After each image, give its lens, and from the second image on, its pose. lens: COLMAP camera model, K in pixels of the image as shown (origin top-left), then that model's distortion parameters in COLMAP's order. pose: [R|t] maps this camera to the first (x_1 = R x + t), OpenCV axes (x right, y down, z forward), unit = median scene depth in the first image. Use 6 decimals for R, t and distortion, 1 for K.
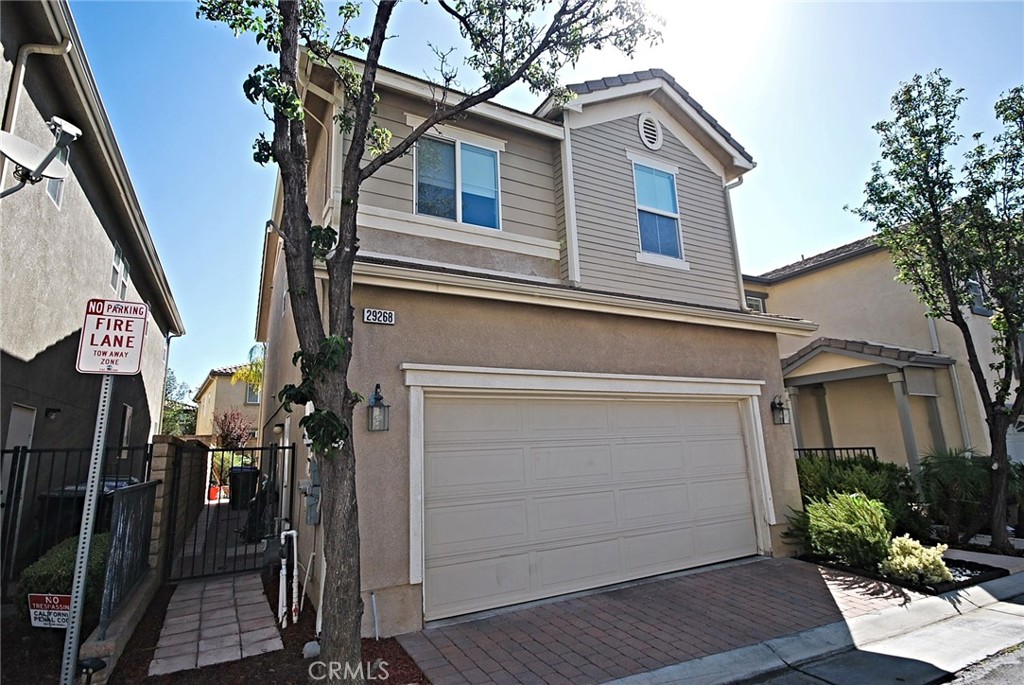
lens RADIAL K [[509.2, 0, 510.5], [0, 509.2, 343.5], [0, 0, 1]] dist [0.000490, 0.000181]
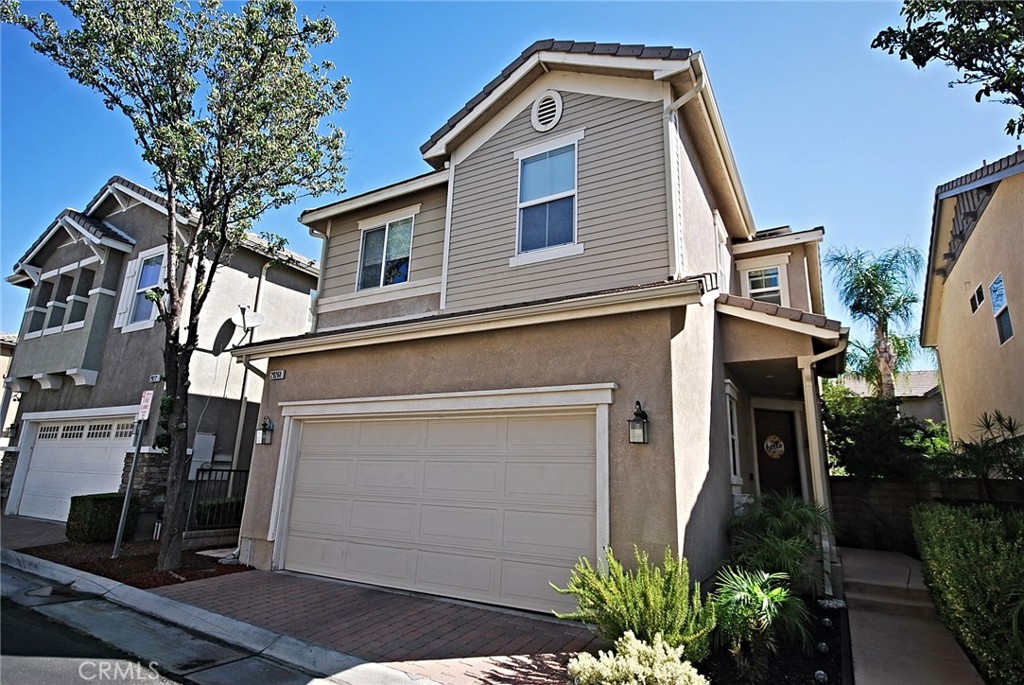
lens RADIAL K [[538.2, 0, 510.6], [0, 538.2, 341.2], [0, 0, 1]] dist [0.001457, 0.000169]
pose [[0.519907, -0.156605, -0.839745, 1.172539], [0.124281, 0.986459, -0.107021, 0.086664], [0.845134, -0.048723, 0.532329, 0.520451]]
